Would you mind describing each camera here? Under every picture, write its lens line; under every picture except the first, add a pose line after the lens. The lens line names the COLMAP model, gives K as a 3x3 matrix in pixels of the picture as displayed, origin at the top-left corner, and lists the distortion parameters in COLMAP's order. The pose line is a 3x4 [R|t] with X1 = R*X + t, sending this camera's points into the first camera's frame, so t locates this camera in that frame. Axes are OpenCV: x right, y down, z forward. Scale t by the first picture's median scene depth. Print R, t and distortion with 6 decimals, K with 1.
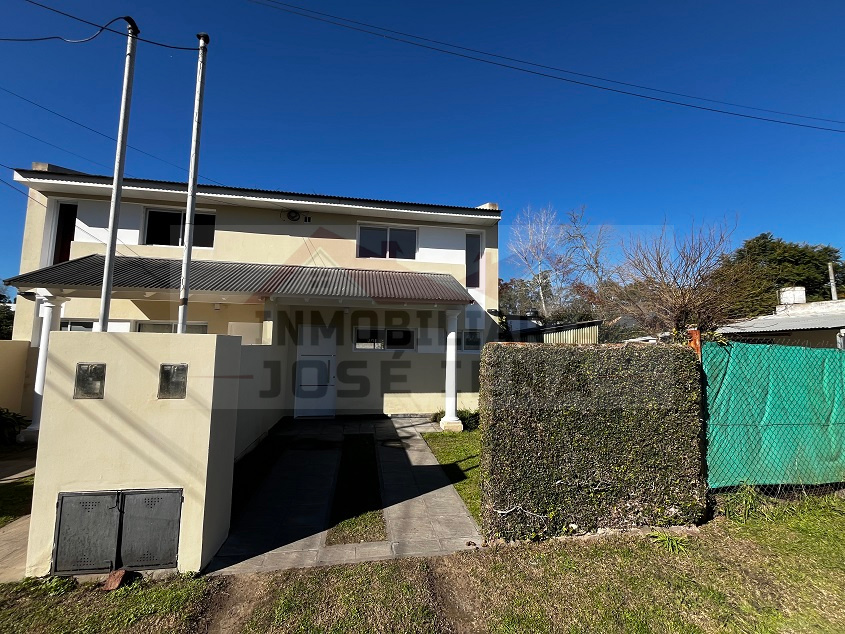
lens RADIAL K [[340.9, 0, 422.0], [0, 340.9, 316.6], [0, 0, 1]] dist [-0.003003, -0.000320]
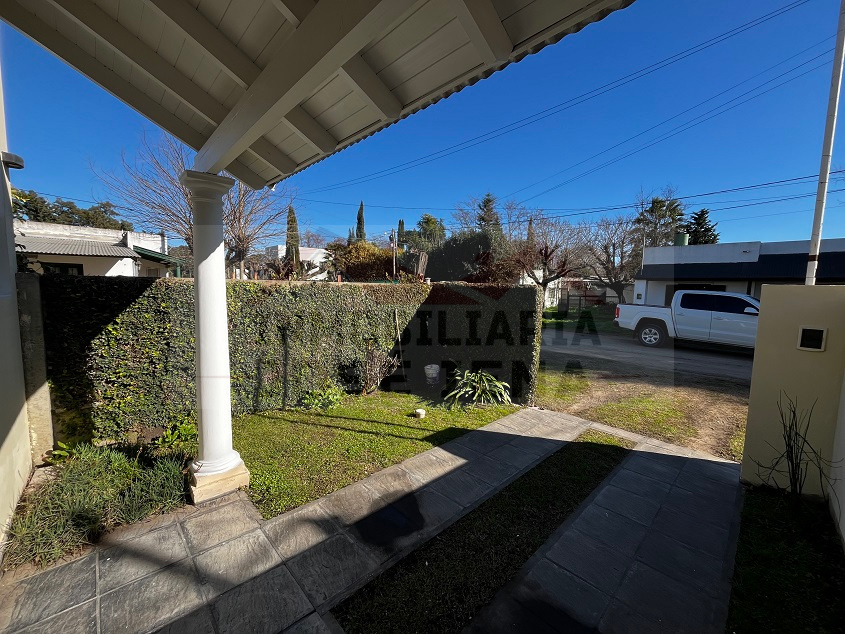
lens RADIAL K [[340.9, 0, 416.9], [0, 340.9, 316.9], [0, 0, 1]] dist [-0.003003, -0.000320]
pose [[-0.550921, -0.101833, 0.828322, -0.320987], [-0.102782, 0.993251, 0.053749, 0.079115], [-0.828204, -0.055525, -0.557669, 0.935589]]
